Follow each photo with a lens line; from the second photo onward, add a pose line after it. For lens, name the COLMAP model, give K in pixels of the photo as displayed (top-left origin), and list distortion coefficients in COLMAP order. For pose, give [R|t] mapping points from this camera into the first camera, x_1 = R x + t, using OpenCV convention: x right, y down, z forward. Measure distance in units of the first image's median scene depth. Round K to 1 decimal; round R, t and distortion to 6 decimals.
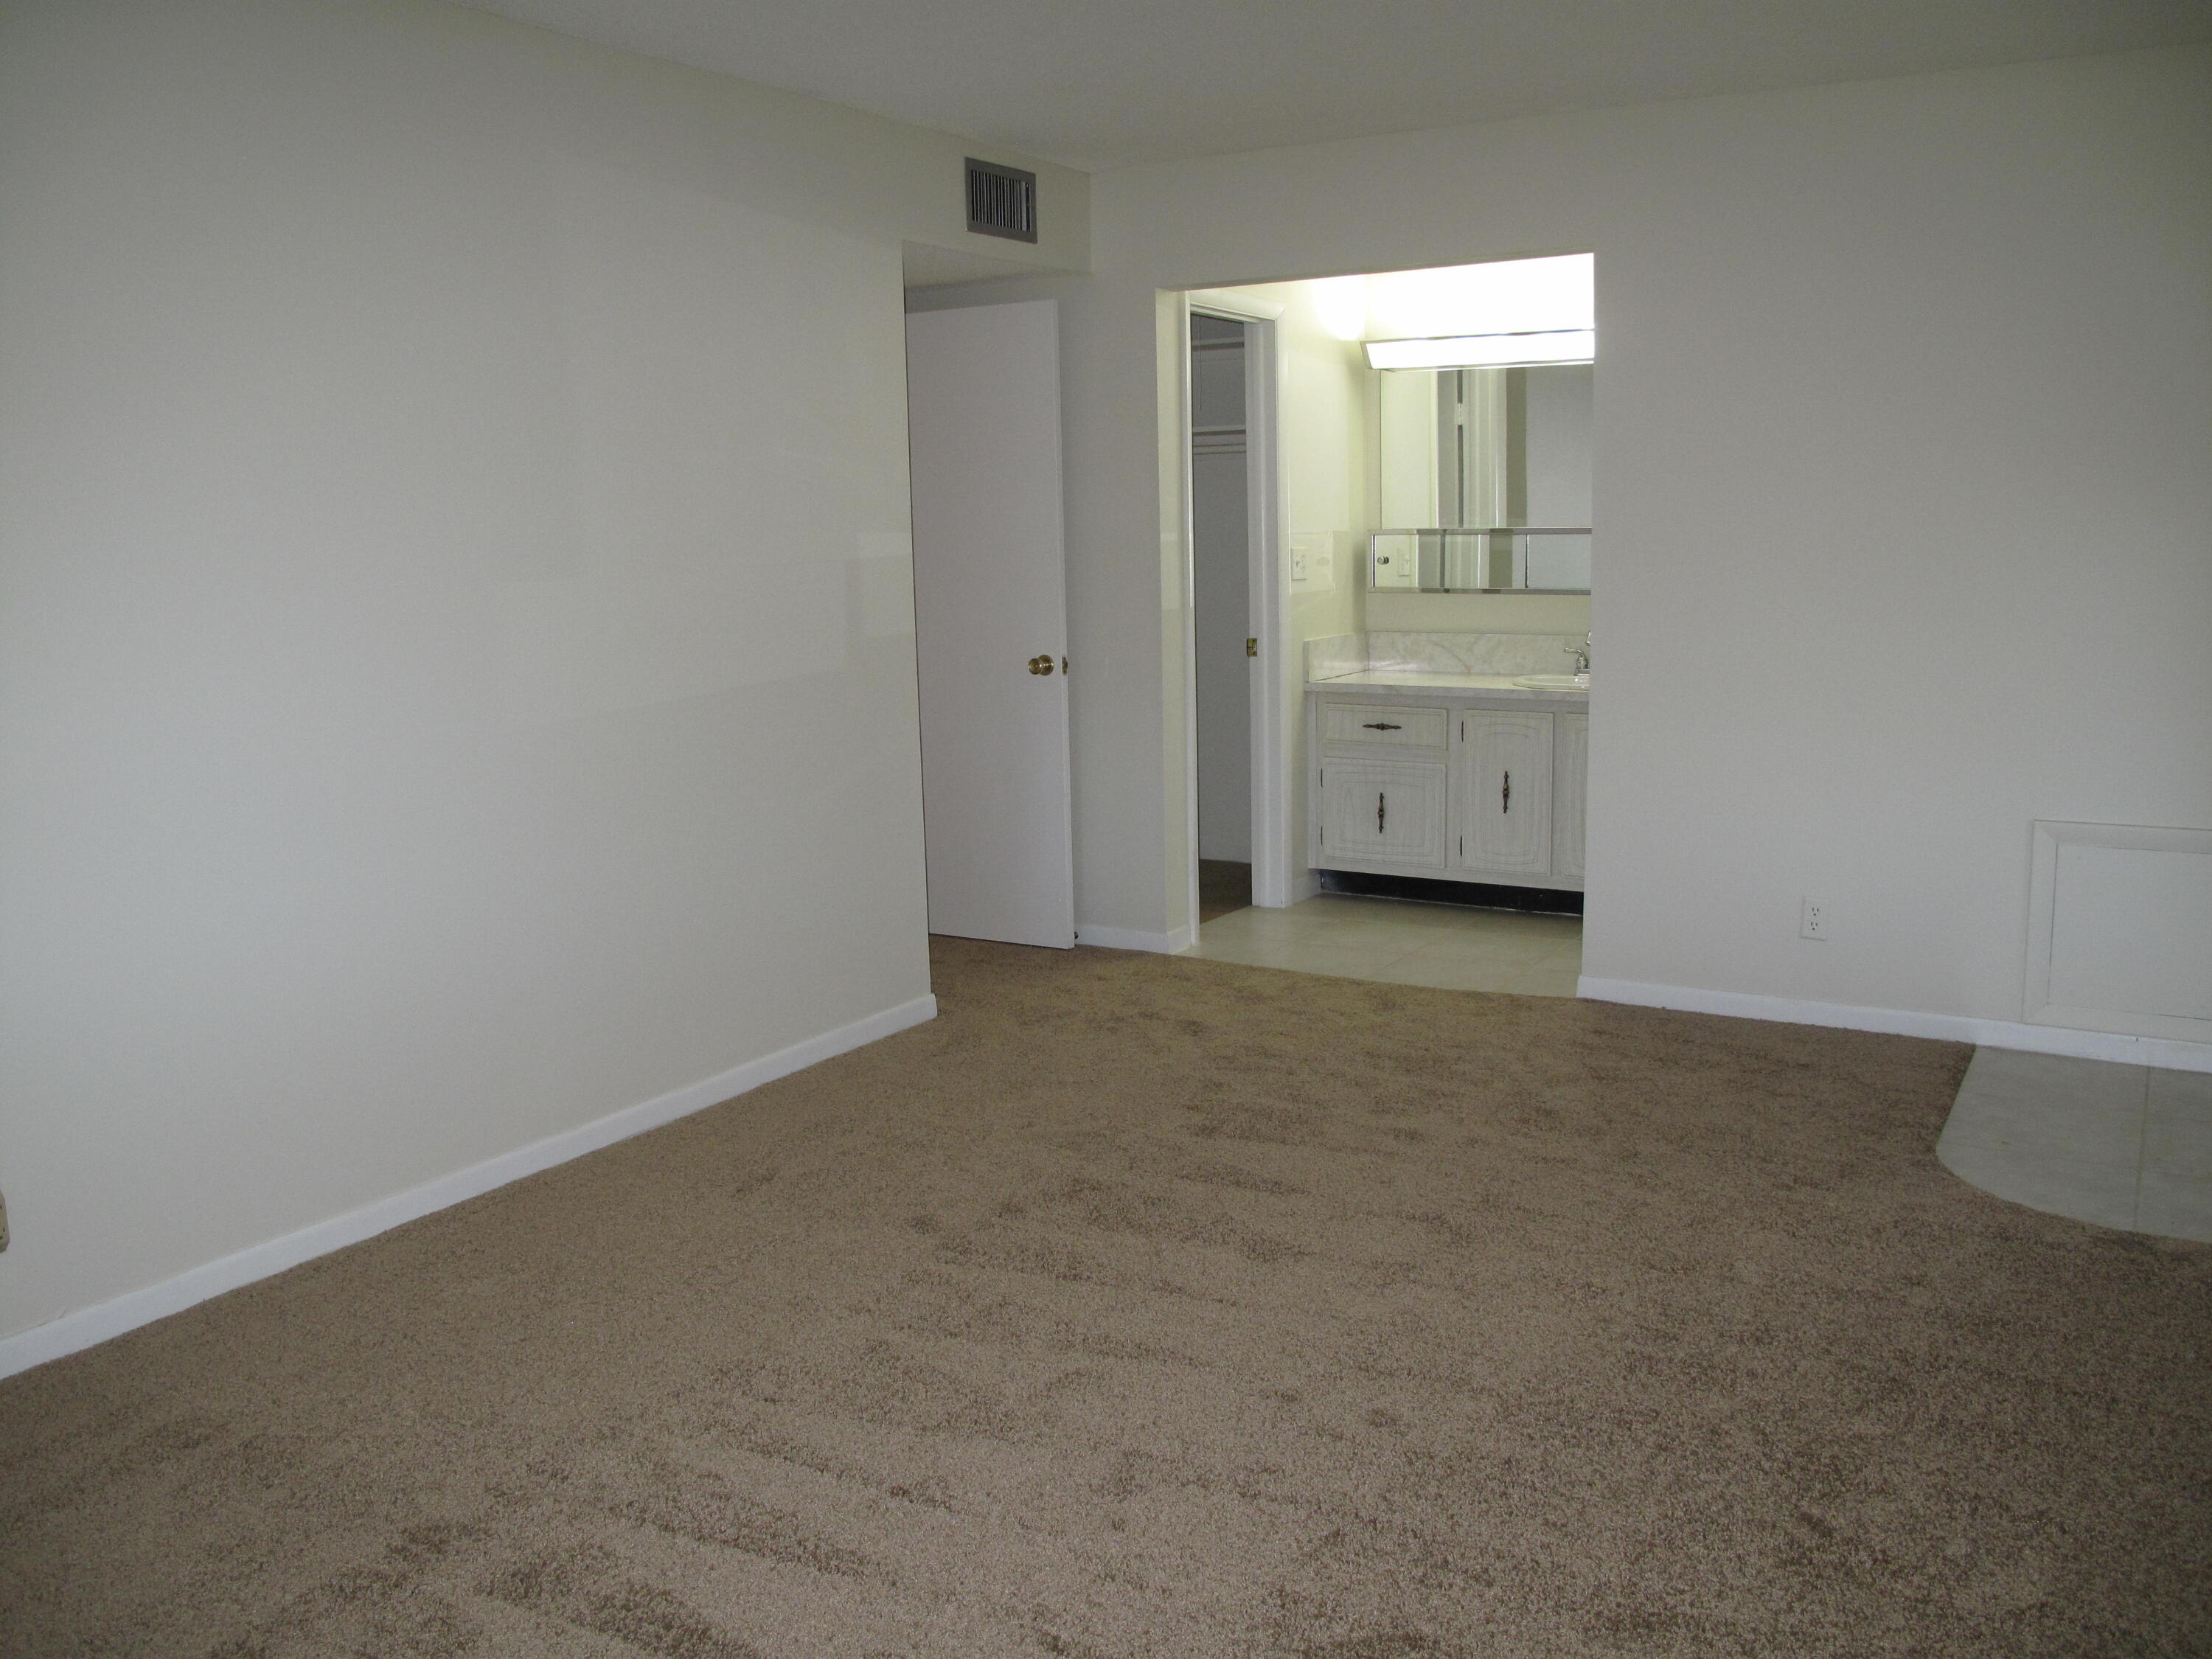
lens RADIAL K [[1852.9, 0, 1106.0], [0, 1852.9, 829.5], [0, 0, 1]] dist [-0.147749, 0.113493]
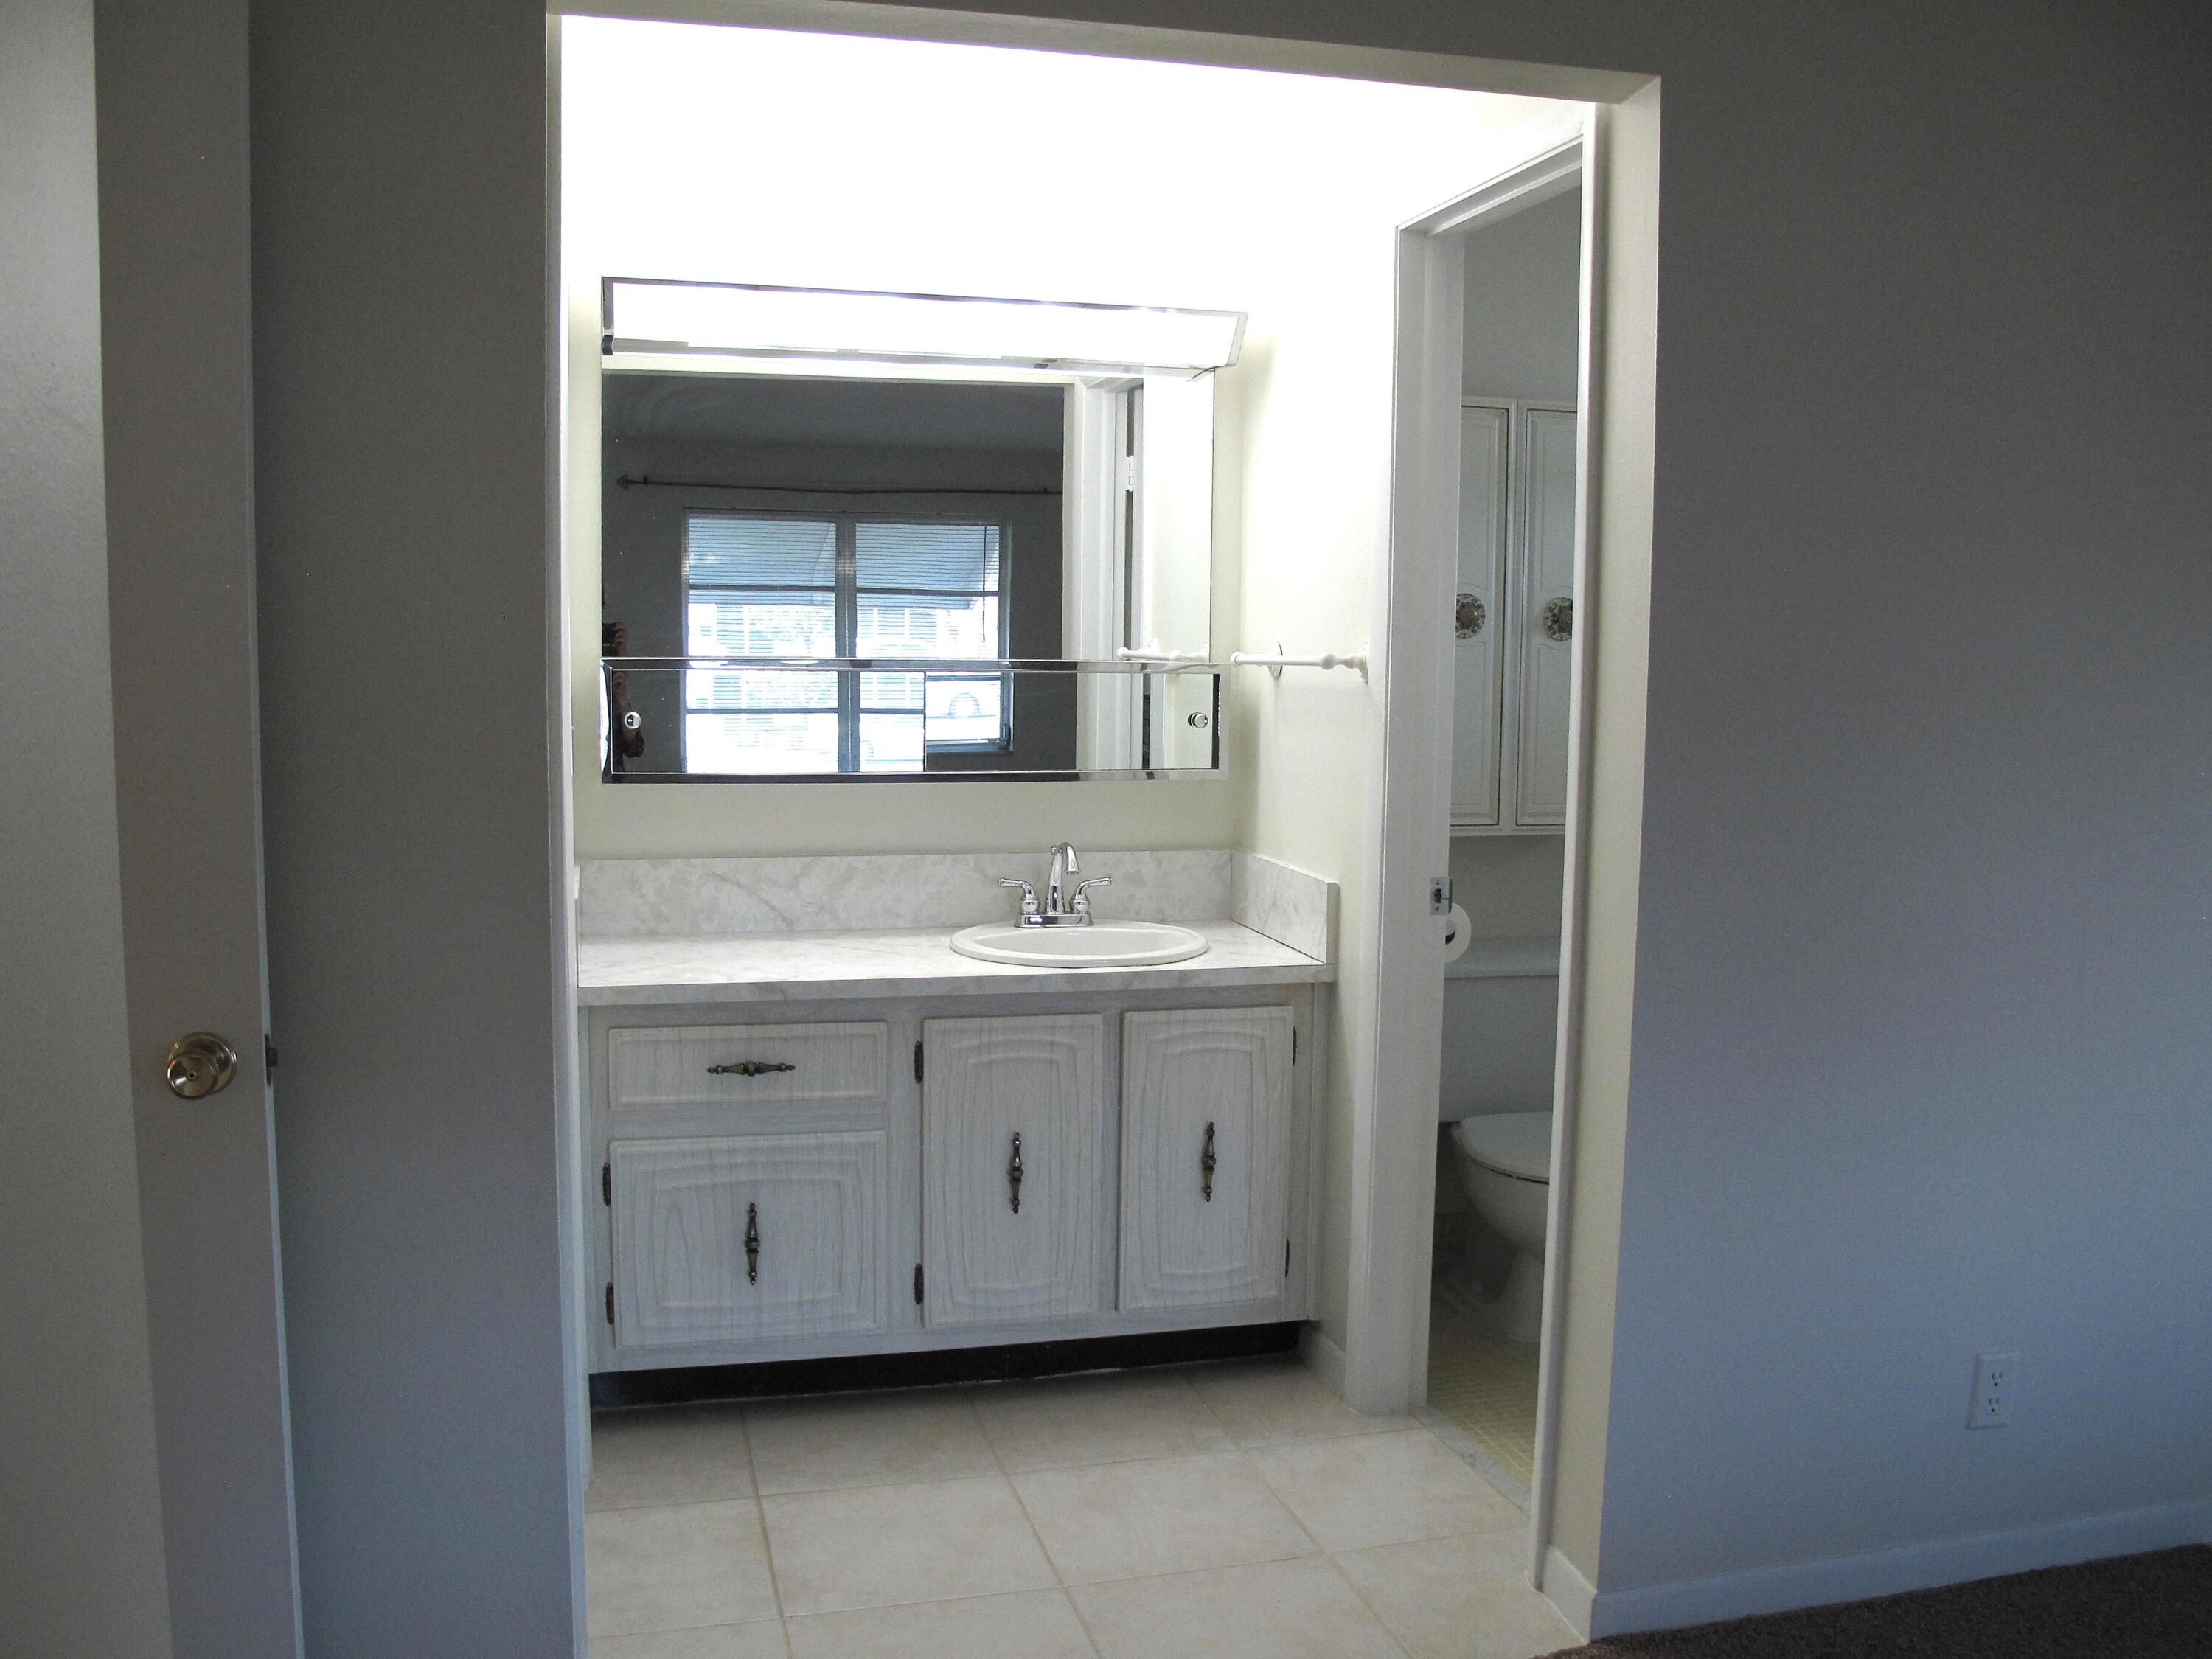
lens RADIAL K [[1852.9, 0, 1106.0], [0, 1852.9, 829.5], [0, 0, 1]] dist [-0.147749, 0.113493]
pose [[0.675807, -0.035425, 0.736227, -0.136470], [0.086750, 0.995725, -0.031720, -0.093963], [-0.731956, 0.085305, 0.675991, 0.603401]]
